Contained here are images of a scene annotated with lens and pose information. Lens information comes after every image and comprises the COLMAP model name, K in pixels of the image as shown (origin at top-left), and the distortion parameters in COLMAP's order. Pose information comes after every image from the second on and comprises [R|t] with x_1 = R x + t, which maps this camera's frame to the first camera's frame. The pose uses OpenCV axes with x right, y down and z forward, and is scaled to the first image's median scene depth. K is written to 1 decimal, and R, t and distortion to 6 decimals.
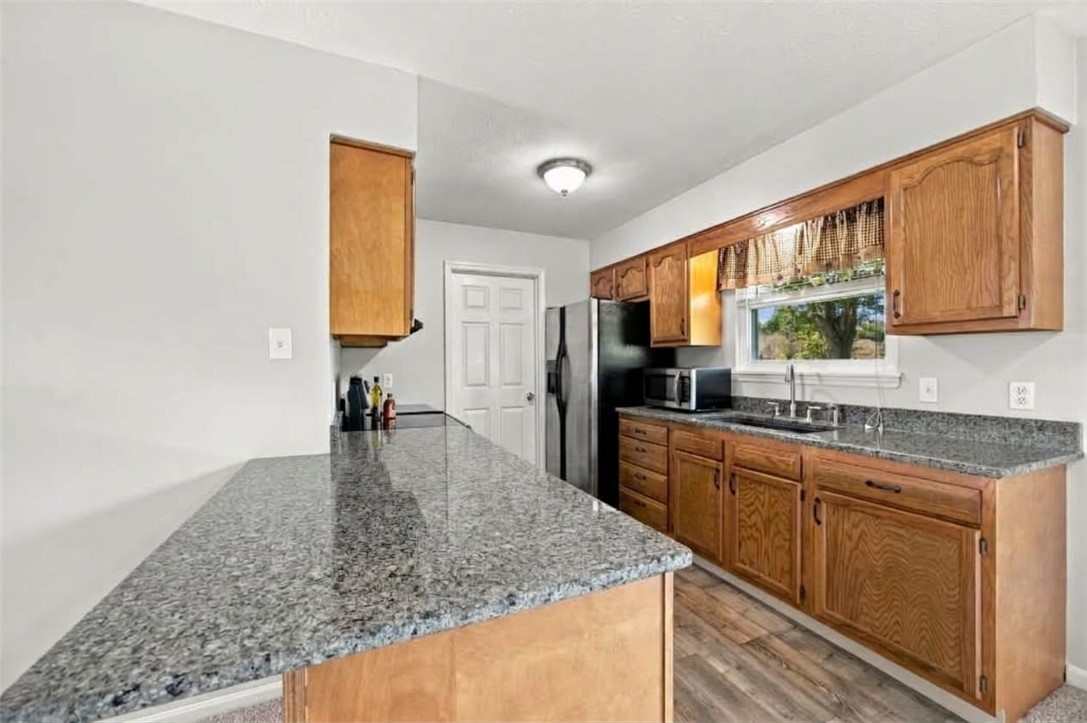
lens RADIAL K [[434.0, 0, 545.5], [0, 434.0, 366.7], [0, 0, 1]] dist [-0.024905, 0.007801]
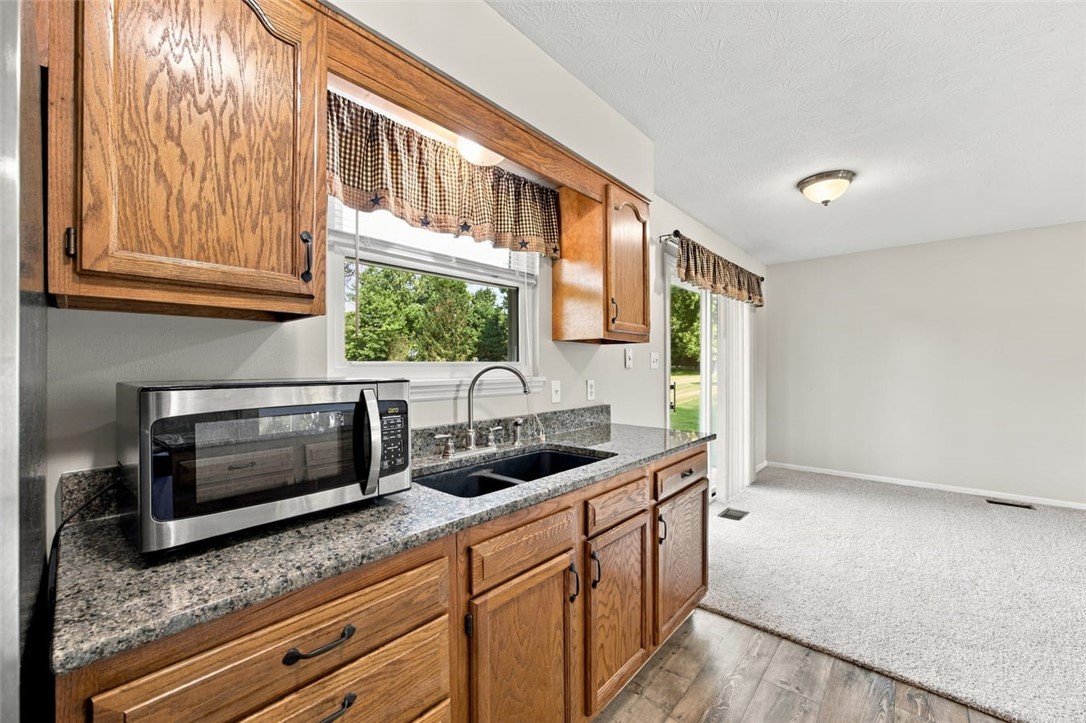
lens RADIAL K [[433.6, 0, 549.9], [0, 433.6, 366.5], [0, 0, 1]] dist [-0.024905, 0.007801]
pose [[-0.410518, 0.005918, 0.911834, -0.080918], [0.013979, 0.999902, -0.000196, -0.007608], [-0.911746, 0.012666, -0.410560, 1.313474]]
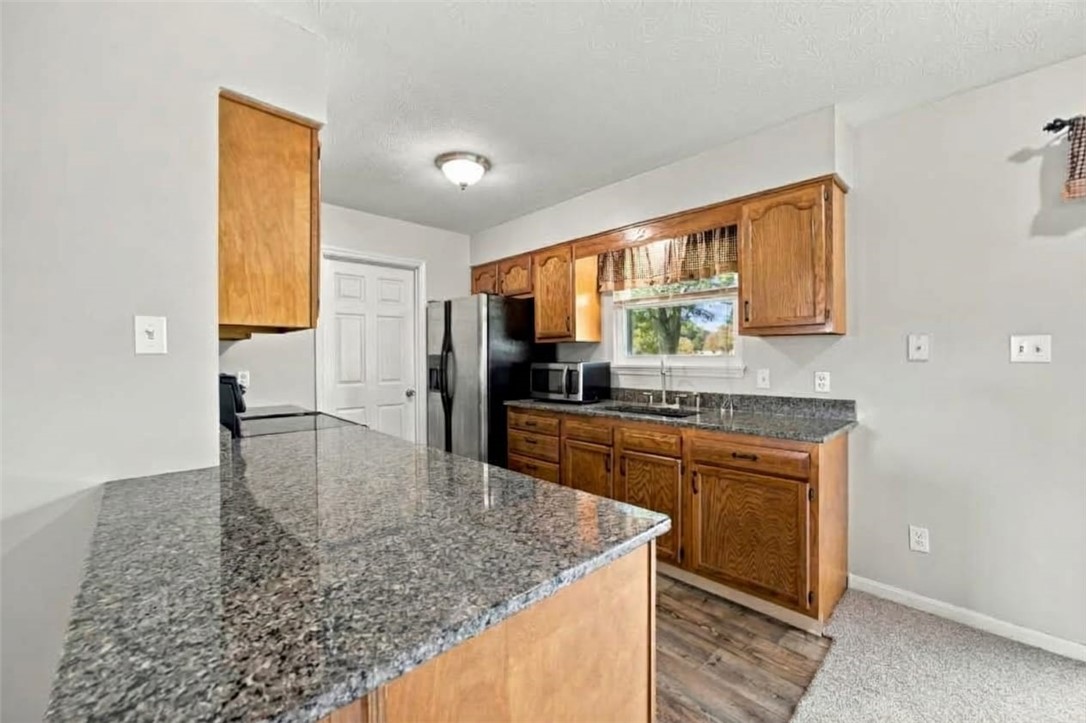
lens RADIAL K [[433.6, 0, 545.7], [0, 433.6, 360.2], [0, 0, 1]] dist [-0.024905, 0.007801]
pose [[0.944895, -0.001507, 0.327371, -0.124968], [0.002729, 0.999991, -0.003274, 0.000371], [-0.327363, 0.003987, 0.944890, -0.001680]]
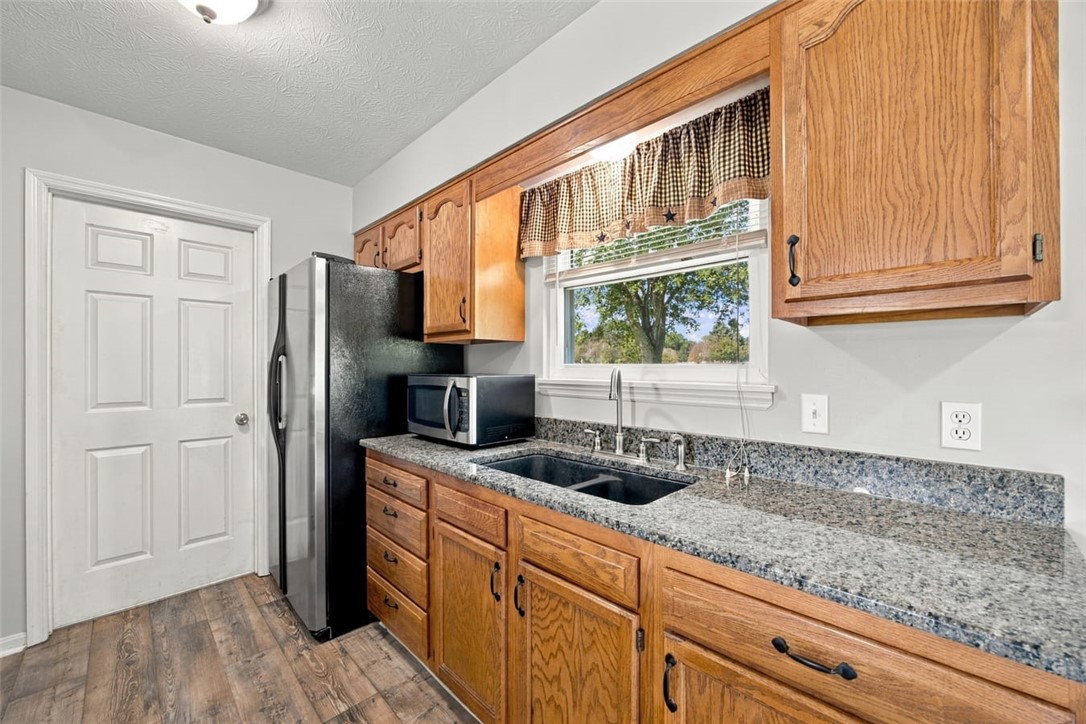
lens RADIAL K [[422.3, 0, 544.6], [0, 422.3, 366.1], [0, 0, 1]] dist [-0.019624, 0.004452]
pose [[0.935898, 0.006528, 0.352211, 0.283698], [-0.002987, 0.999939, -0.010598, -0.005698], [-0.352259, 0.008867, 0.935861, 0.512535]]
